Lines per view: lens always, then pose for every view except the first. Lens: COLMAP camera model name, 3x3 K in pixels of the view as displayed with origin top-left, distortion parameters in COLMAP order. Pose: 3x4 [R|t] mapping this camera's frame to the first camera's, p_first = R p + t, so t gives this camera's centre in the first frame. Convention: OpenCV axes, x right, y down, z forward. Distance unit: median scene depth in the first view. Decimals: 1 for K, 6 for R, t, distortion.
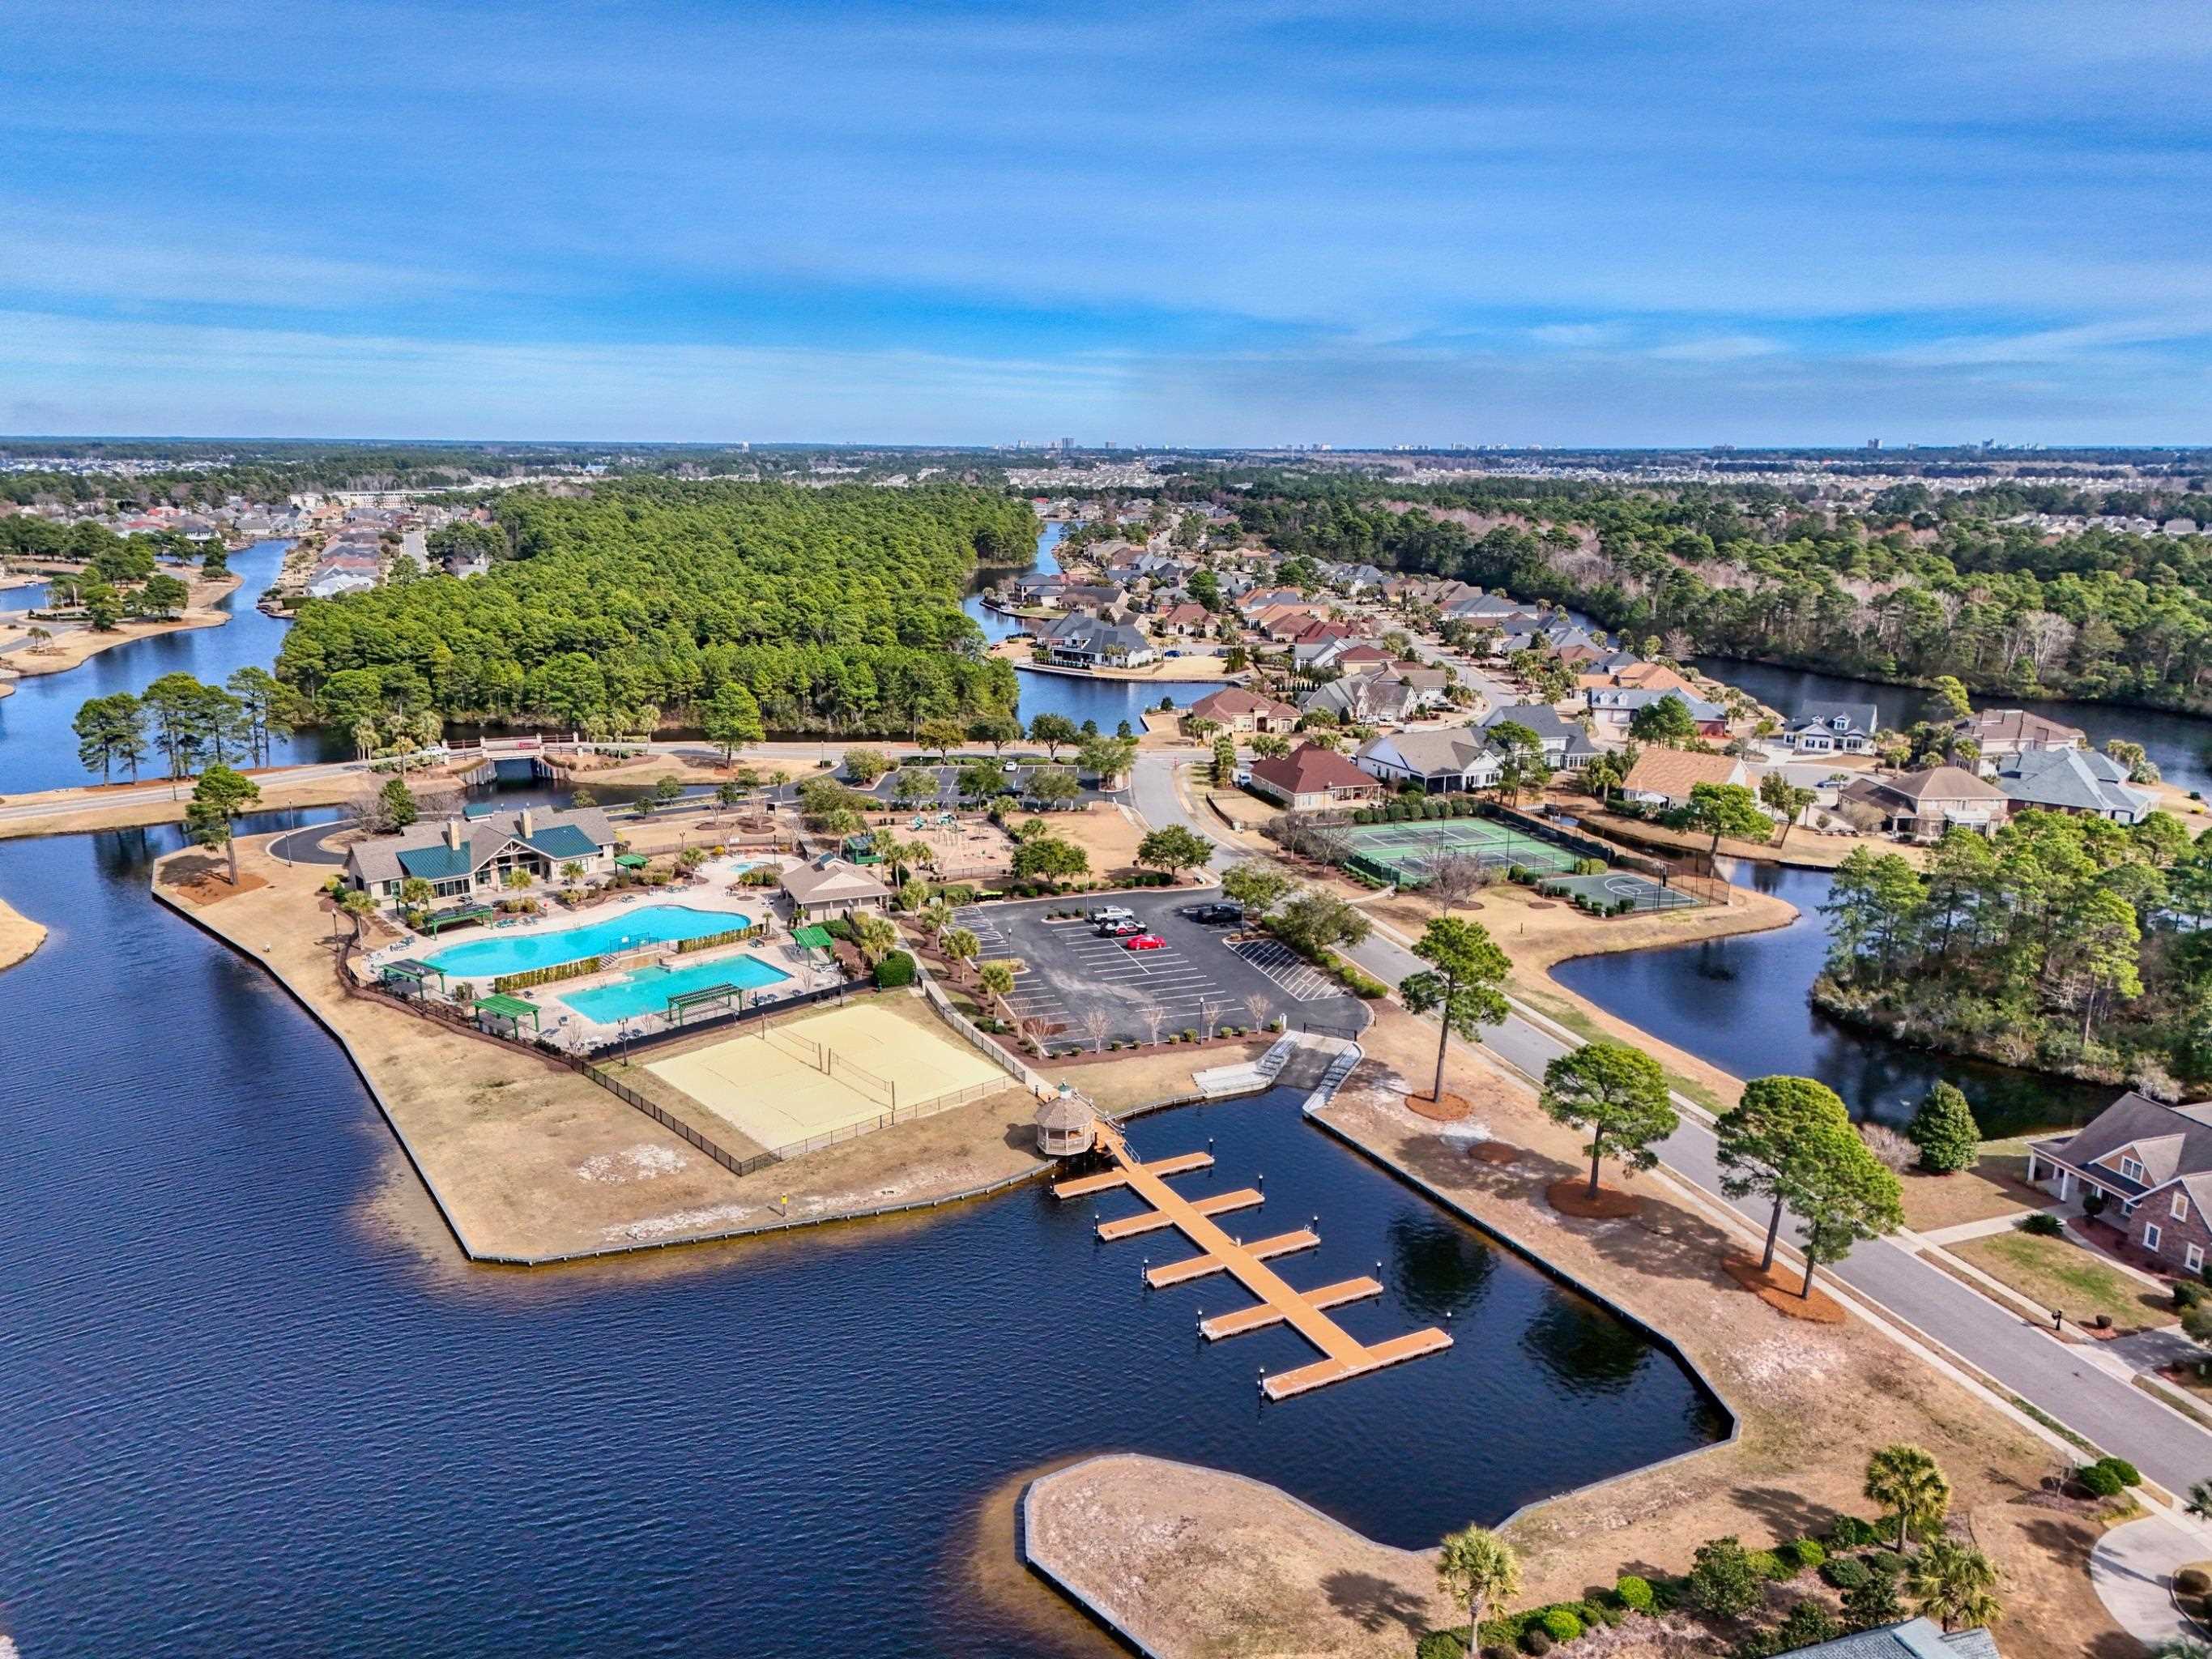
lens RADIAL K [[1614.9, 0, 1106.0], [0, 1614.9, 829.5], [0, 0, 1]] dist [0.089945, -0.077772]
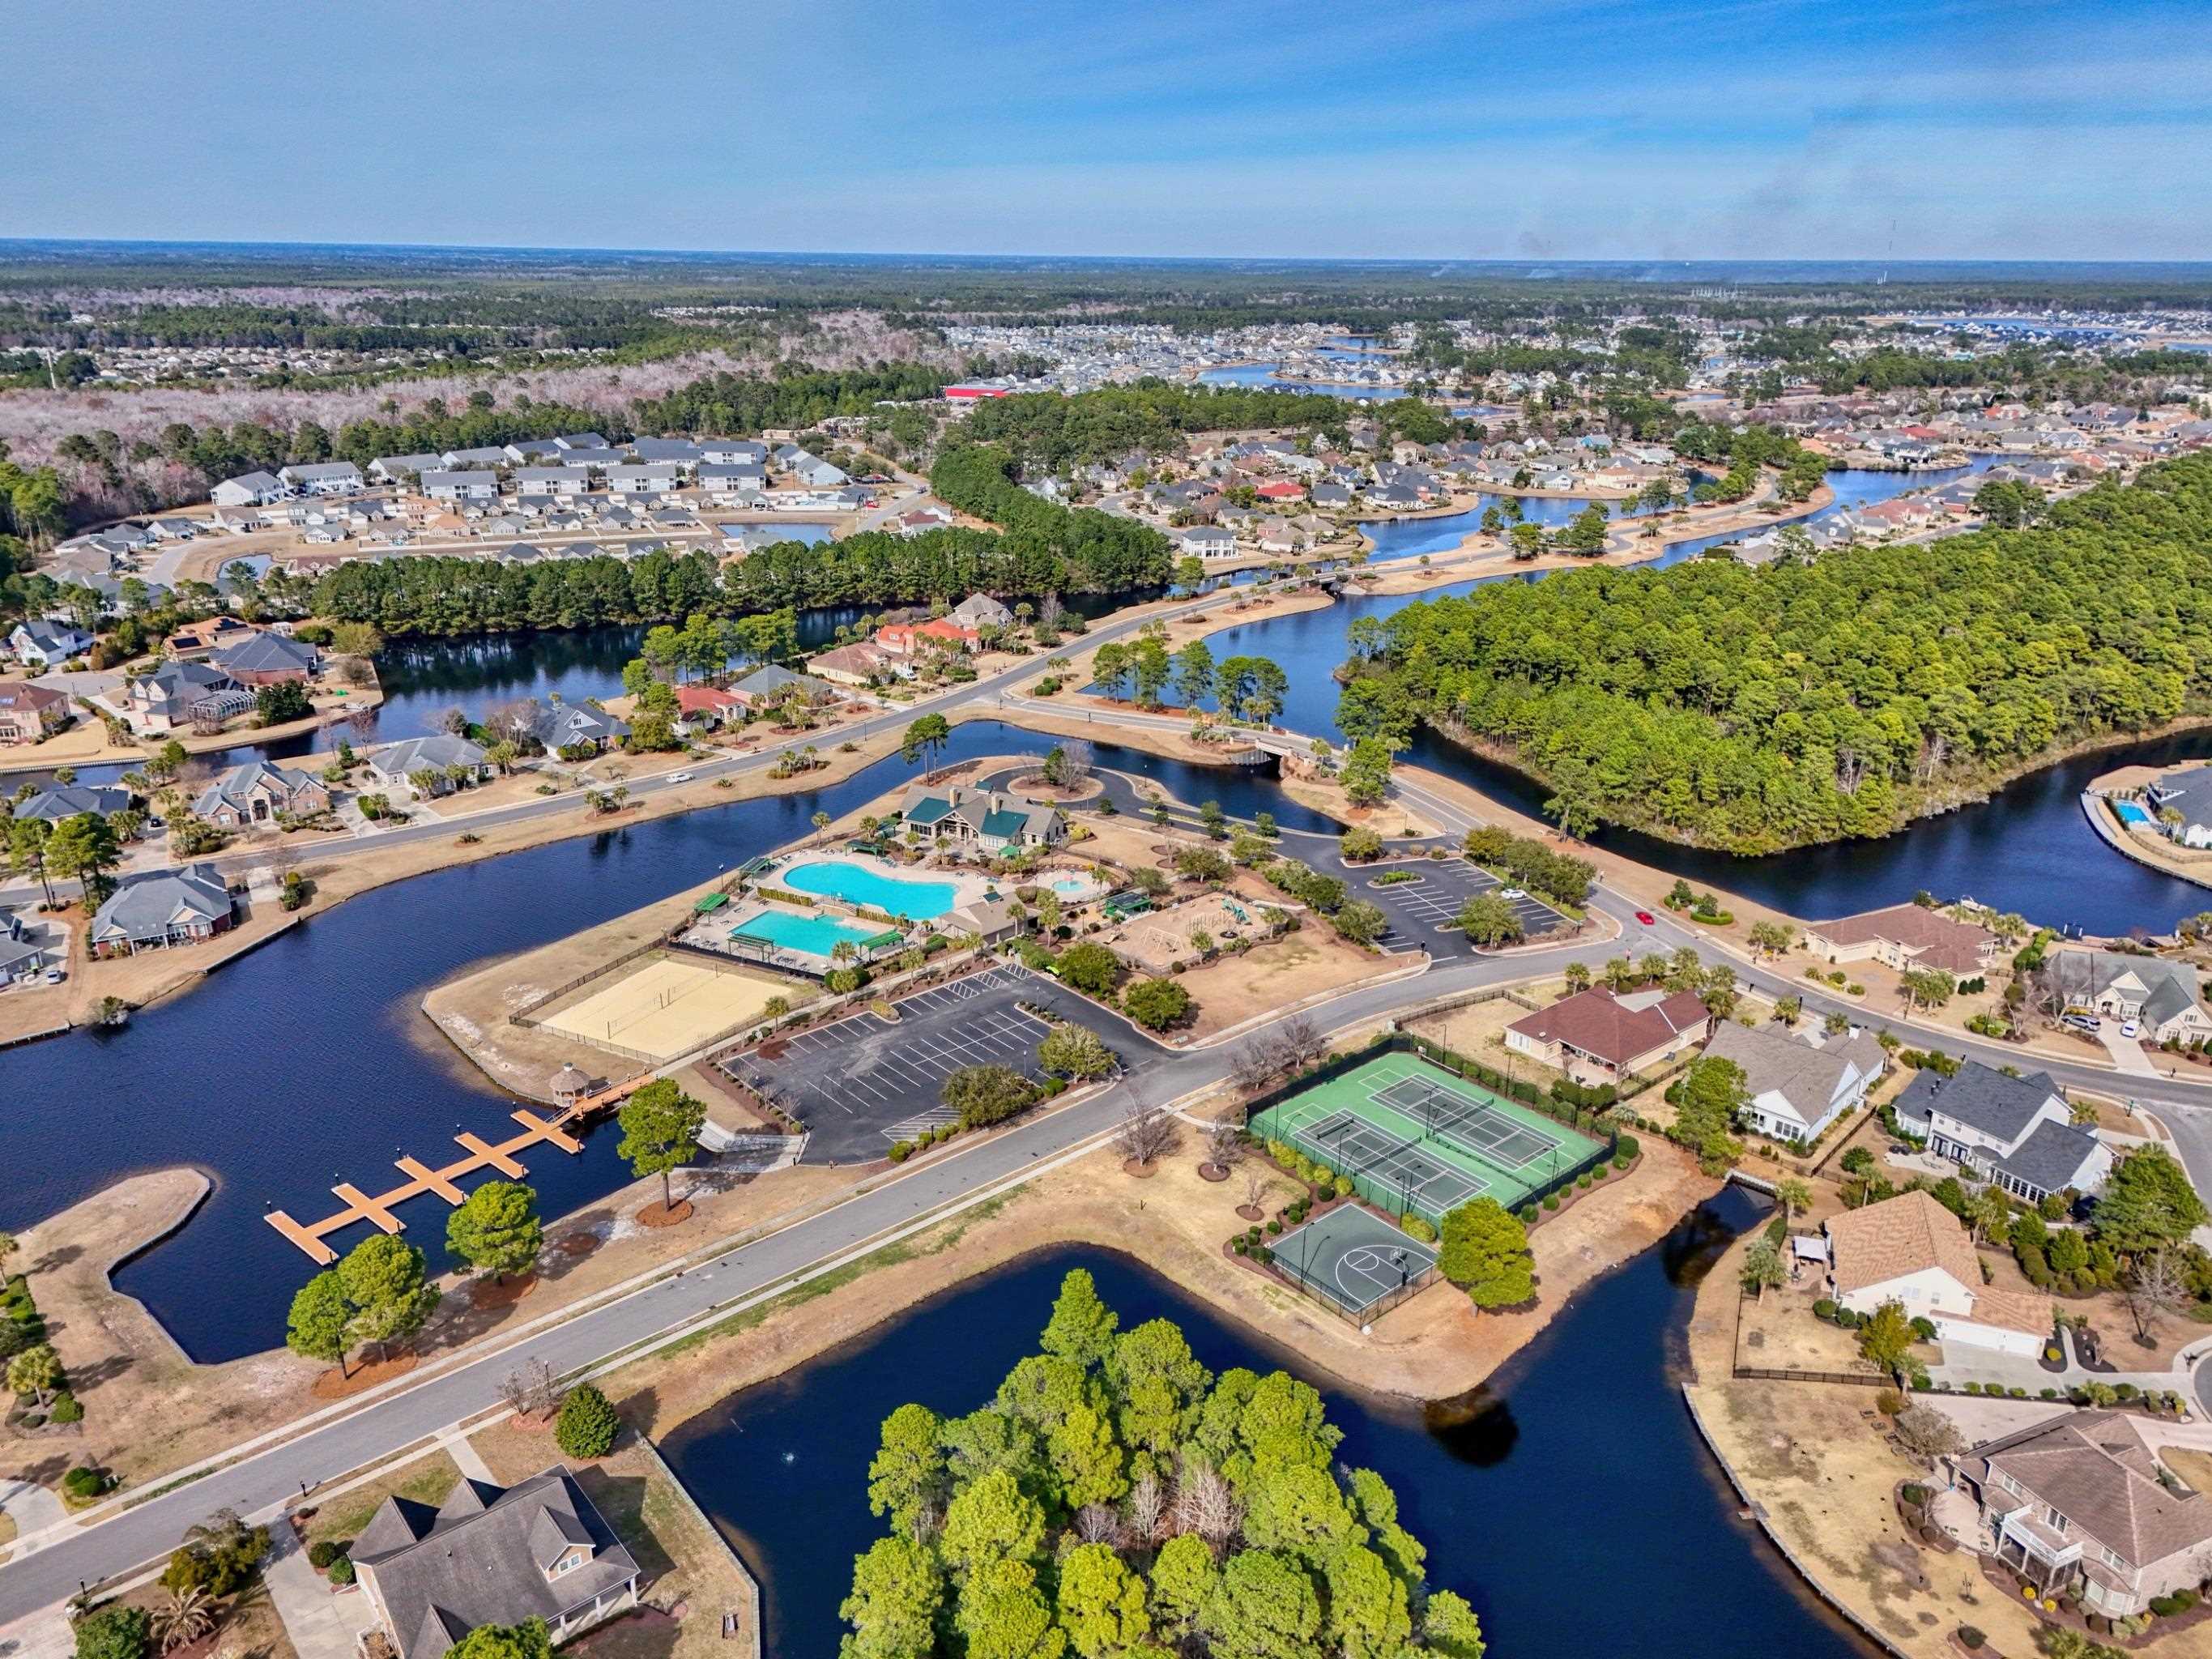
lens RADIAL K [[1614.9, 0, 1106.0], [0, 1614.9, 829.5], [0, 0, 1]] dist [0.089945, -0.077772]
pose [[0.377677, 0.311387, -0.872008, 1.174052], [-0.222665, 0.944664, 0.240893, -0.438335], [0.898766, 0.103186, 0.426113, 0.609012]]
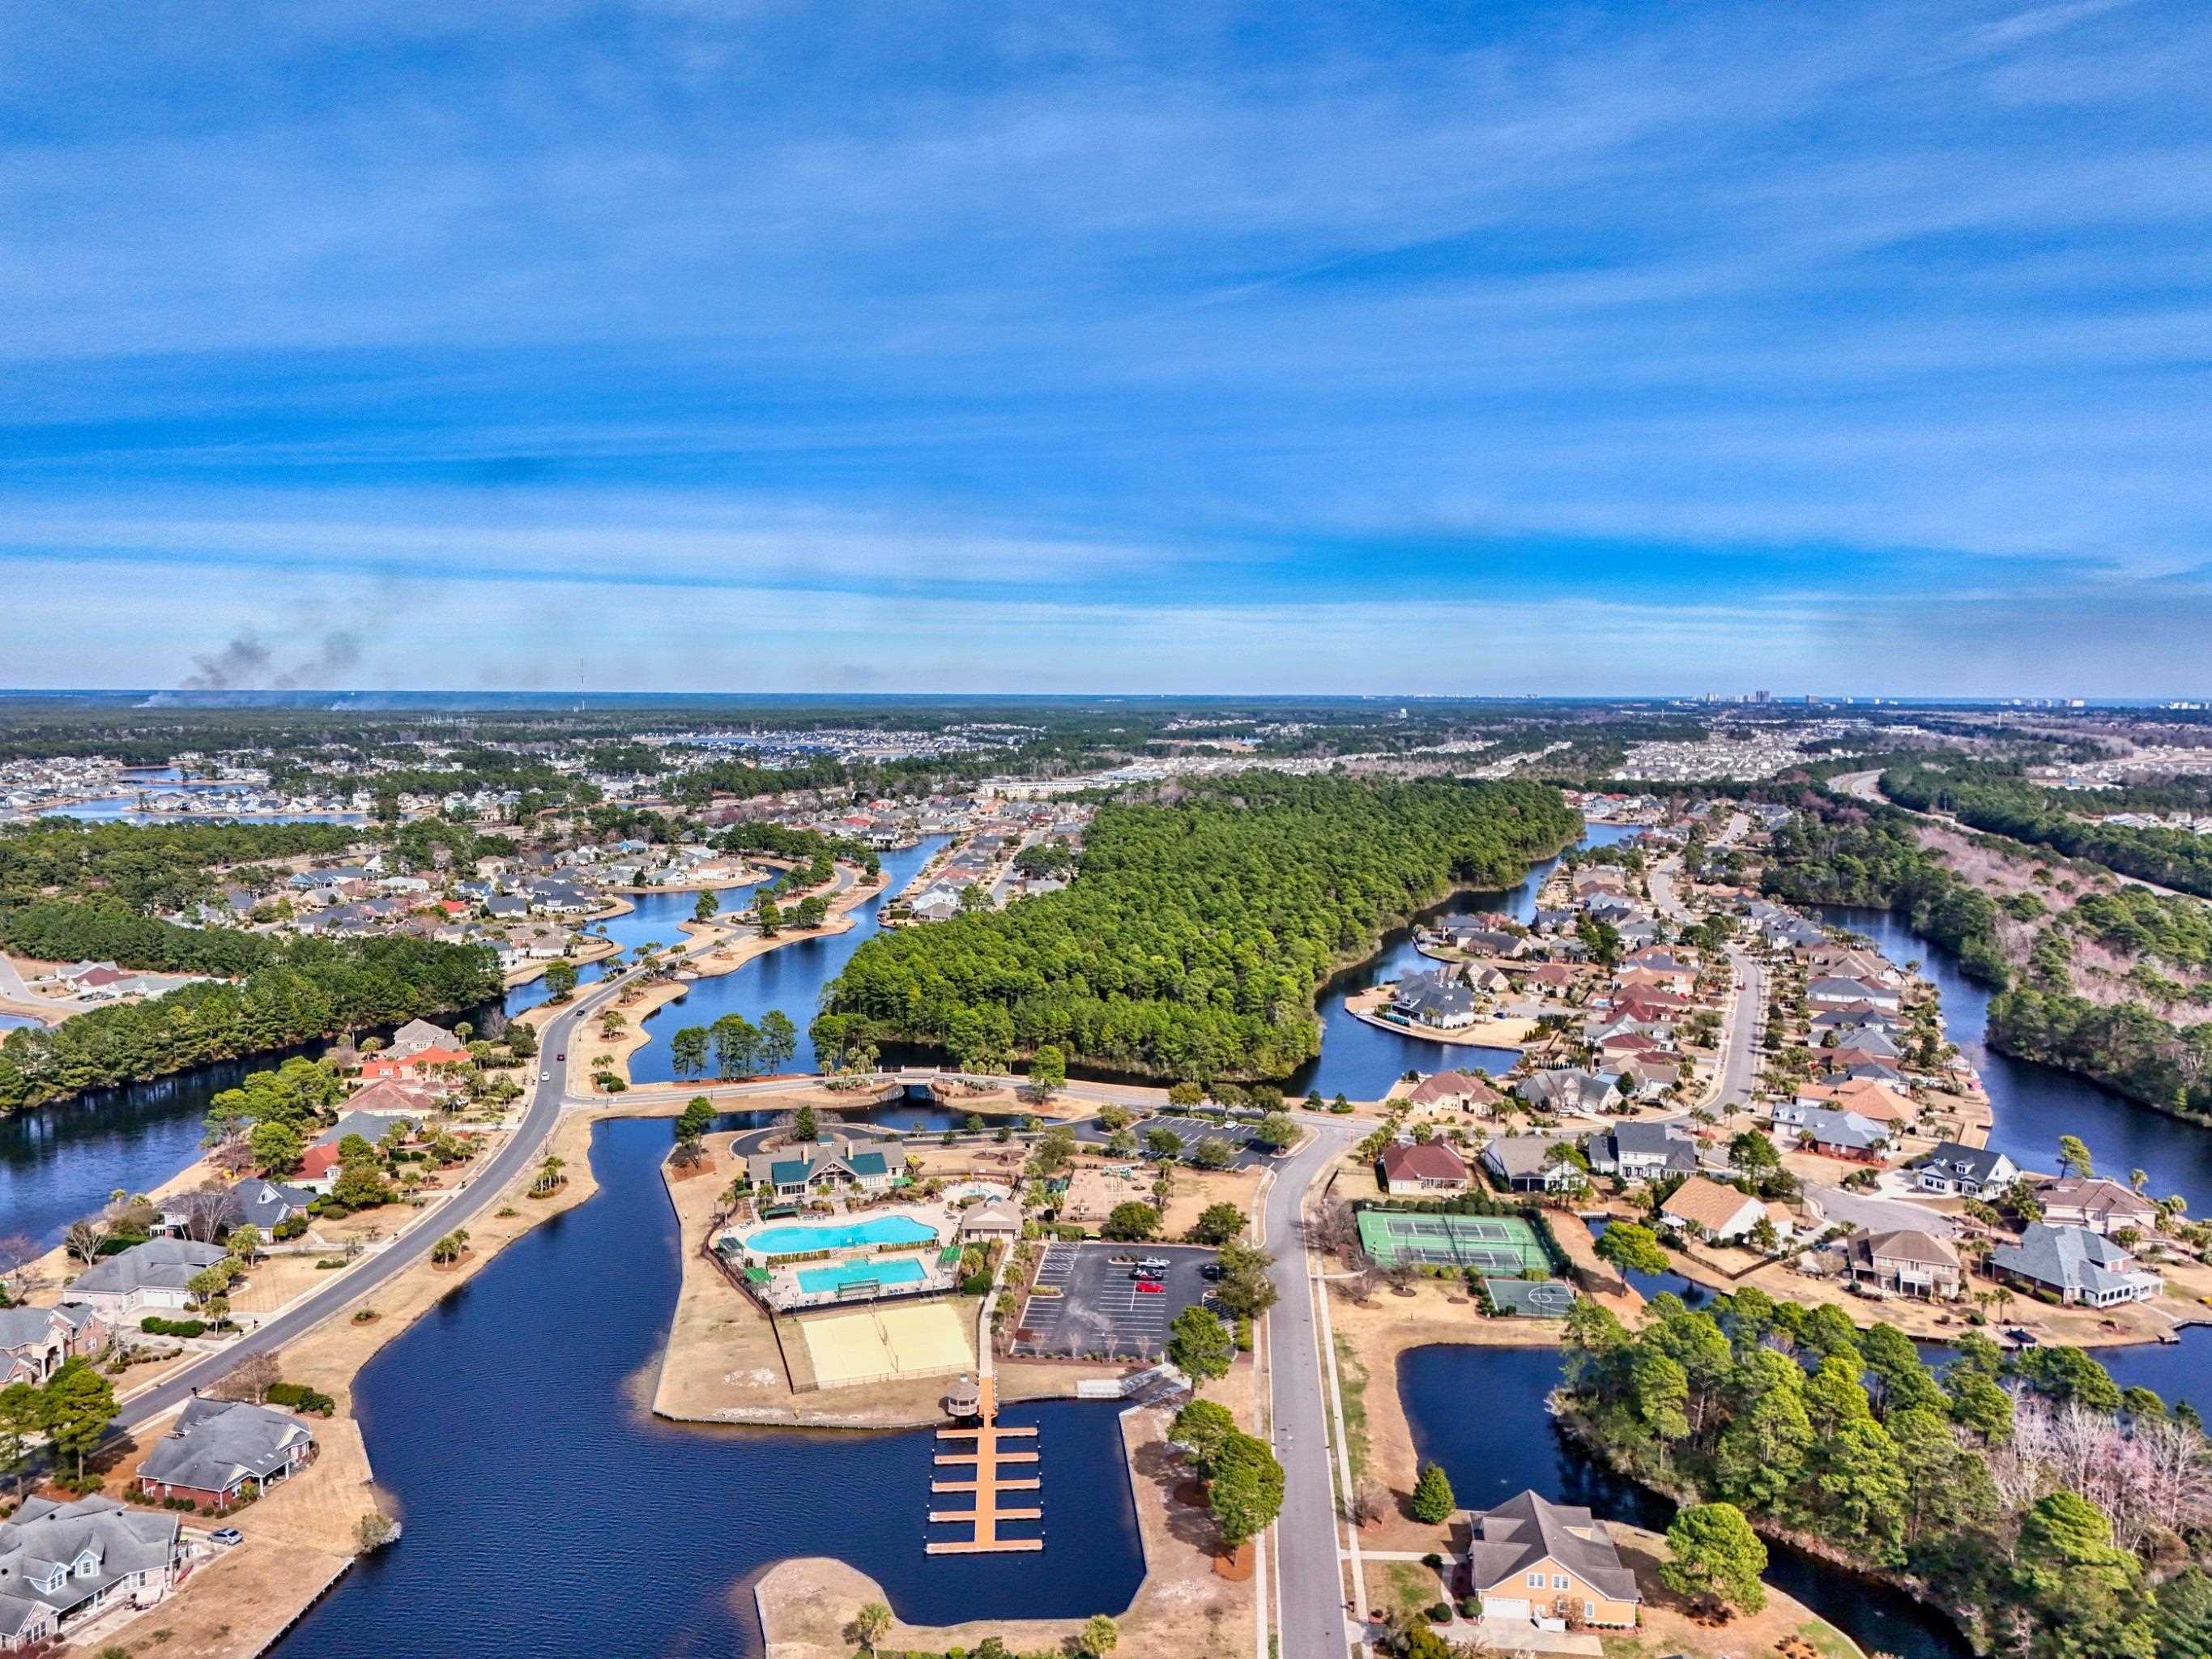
lens RADIAL K [[1614.9, 0, 1106.0], [0, 1614.9, 829.5], [0, 0, 1]] dist [0.089945, -0.077772]
pose [[0.915936, 0.035449, -0.399756, 0.641463], [-0.093411, 0.987564, -0.126454, -0.173760], [0.390302, 0.153166, 0.907857, -0.517167]]
